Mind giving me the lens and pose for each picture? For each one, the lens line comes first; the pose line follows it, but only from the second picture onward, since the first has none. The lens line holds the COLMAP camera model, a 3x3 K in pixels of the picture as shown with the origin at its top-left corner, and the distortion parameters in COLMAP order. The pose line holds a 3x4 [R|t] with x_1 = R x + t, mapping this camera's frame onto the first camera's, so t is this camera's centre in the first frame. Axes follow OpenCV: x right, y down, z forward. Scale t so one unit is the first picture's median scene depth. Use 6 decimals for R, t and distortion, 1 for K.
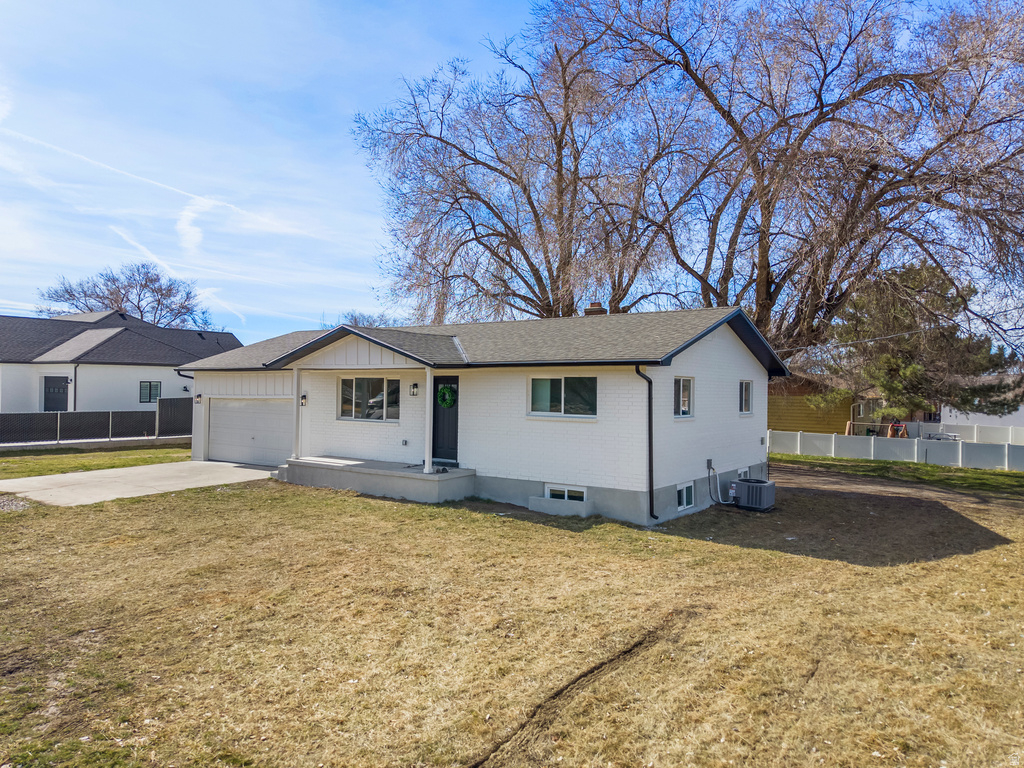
lens RADIAL K [[691.8, 0, 512.0], [0, 691.8, 384.0], [0, 0, 1]] dist [0.008975, -0.006284]
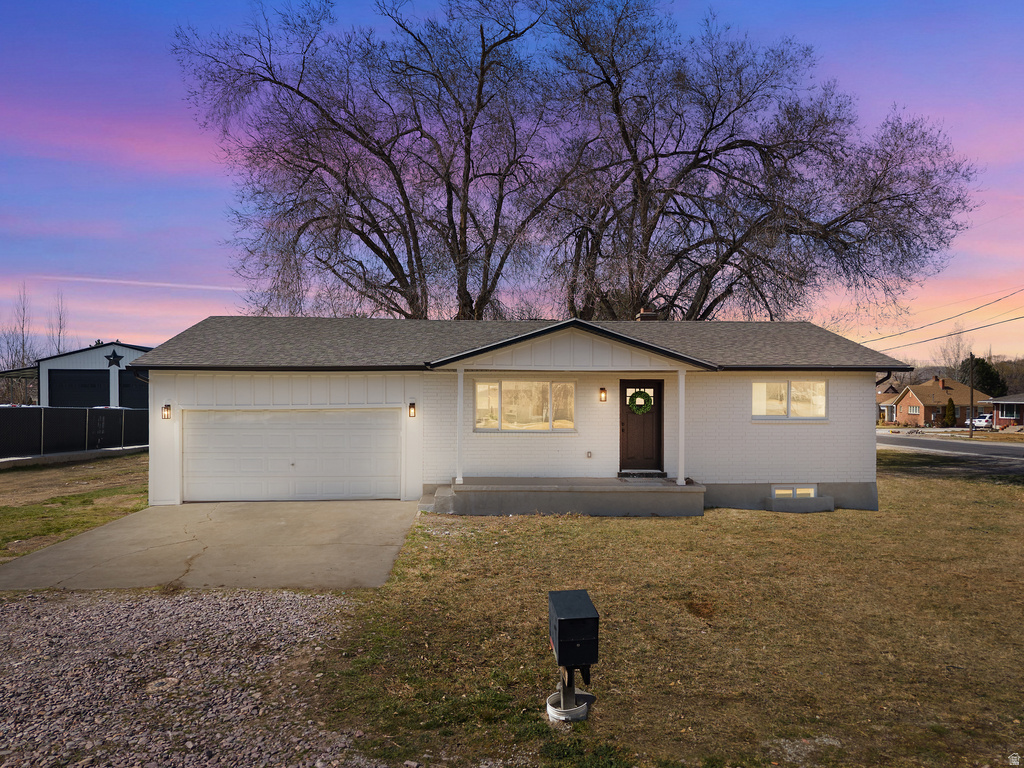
lens RADIAL K [[691.8, 0, 512.0], [0, 691.8, 384.0], [0, 0, 1]] dist [0.008975, -0.006284]
pose [[0.801409, -0.002711, 0.598110, -0.753145], [0.002521, 0.999996, 0.001156, -0.007275], [-0.598111, 0.000582, 0.801413, 0.345115]]
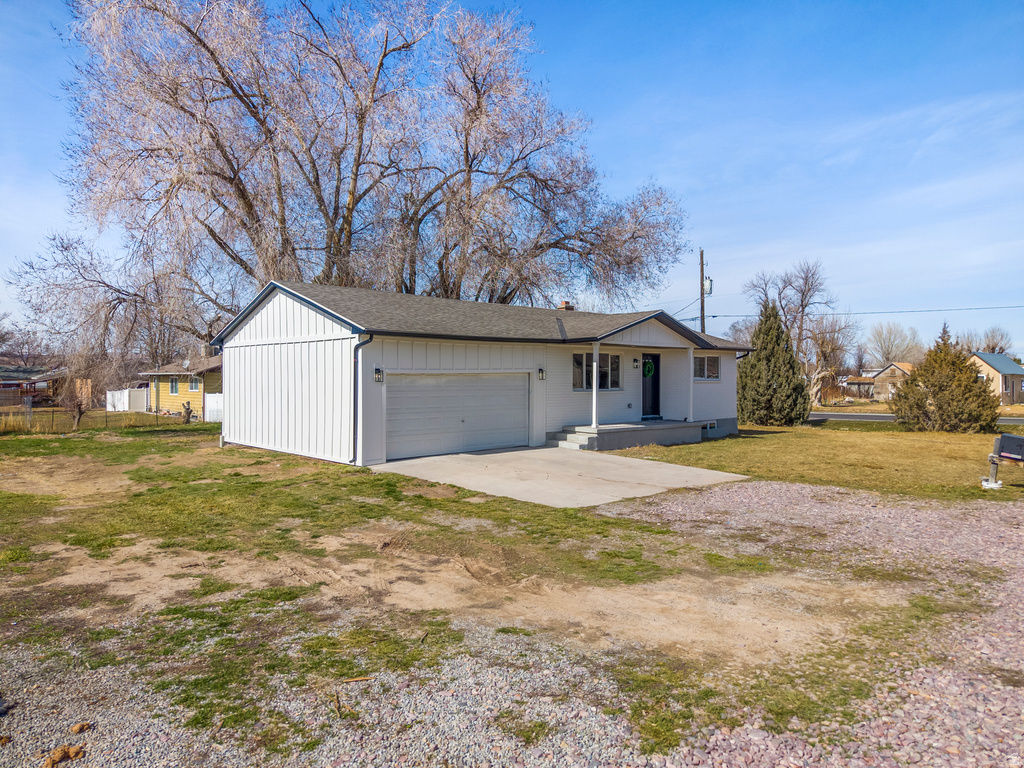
lens RADIAL K [[691.8, 0, 512.0], [0, 691.8, 384.0], [0, 0, 1]] dist [0.008975, -0.006284]
pose [[0.234458, -0.019990, 0.971921, -1.434620], [-0.008477, 0.999708, 0.022607, 0.016695], [-0.972089, -0.013540, 0.234220, 0.899530]]
